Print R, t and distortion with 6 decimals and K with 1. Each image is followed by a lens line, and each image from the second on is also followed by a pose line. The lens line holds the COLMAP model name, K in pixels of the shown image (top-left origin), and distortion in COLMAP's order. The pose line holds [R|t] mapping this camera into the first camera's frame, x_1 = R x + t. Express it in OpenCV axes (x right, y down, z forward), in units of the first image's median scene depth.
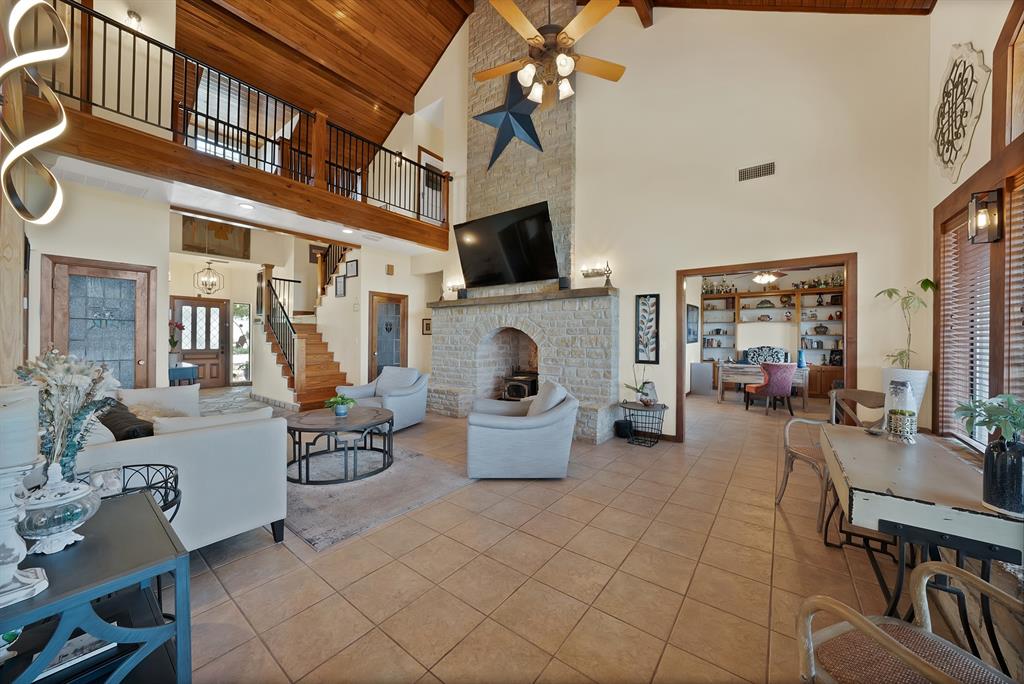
lens RADIAL K [[358.6, 0, 512.7], [0, 358.6, 338.5], [0, 0, 1]] dist [-0.029759, -0.000001]
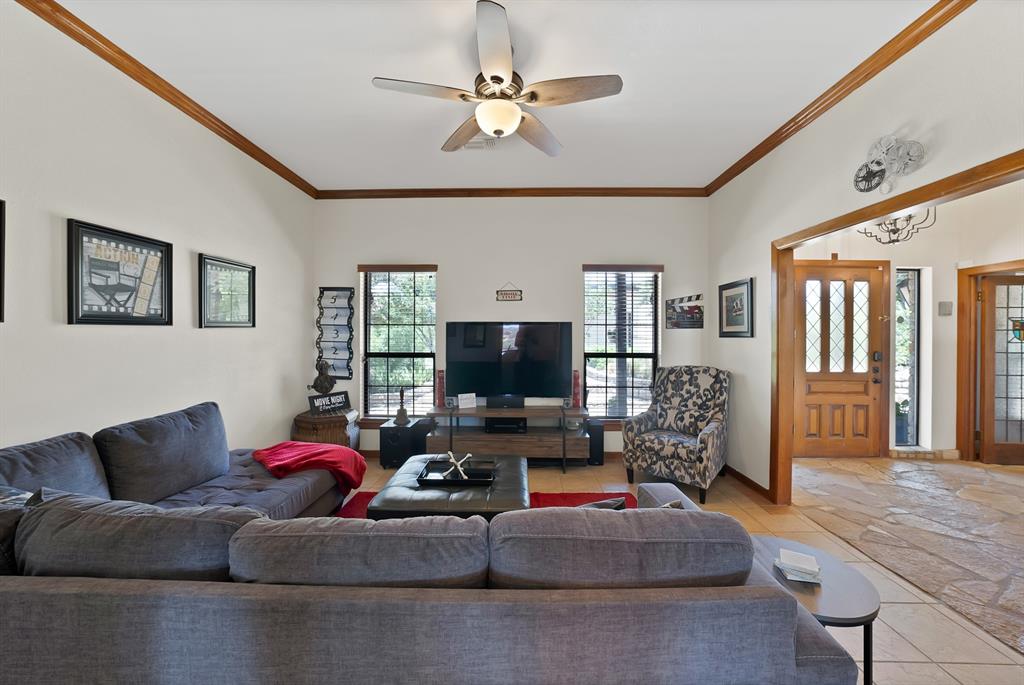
lens RADIAL K [[367.4, 0, 511.2], [0, 367.4, 334.2], [0, 0, 1]] dist [-0.009710, 0.000150]
pose [[0.578327, -0.004502, -0.815793, -0.896232], [-0.000286, 0.999984, -0.005721, -0.019905], [0.815805, 0.003542, 0.578316, 0.453925]]
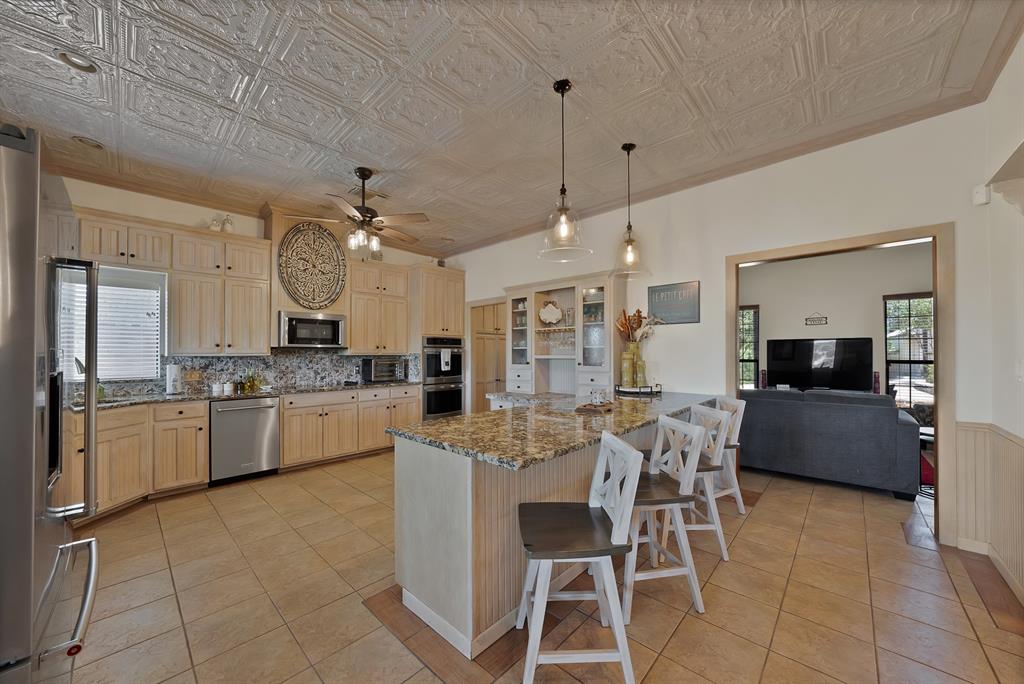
lens RADIAL K [[373.7, 0, 507.1], [0, 373.7, 348.5], [0, 0, 1]] dist [-0.019973, 0.000064]
pose [[-0.102800, -0.018047, -0.994538, -0.450302], [0.001286, 0.999832, -0.018276, -0.005834], [0.994701, -0.003158, -0.102759, 0.162934]]
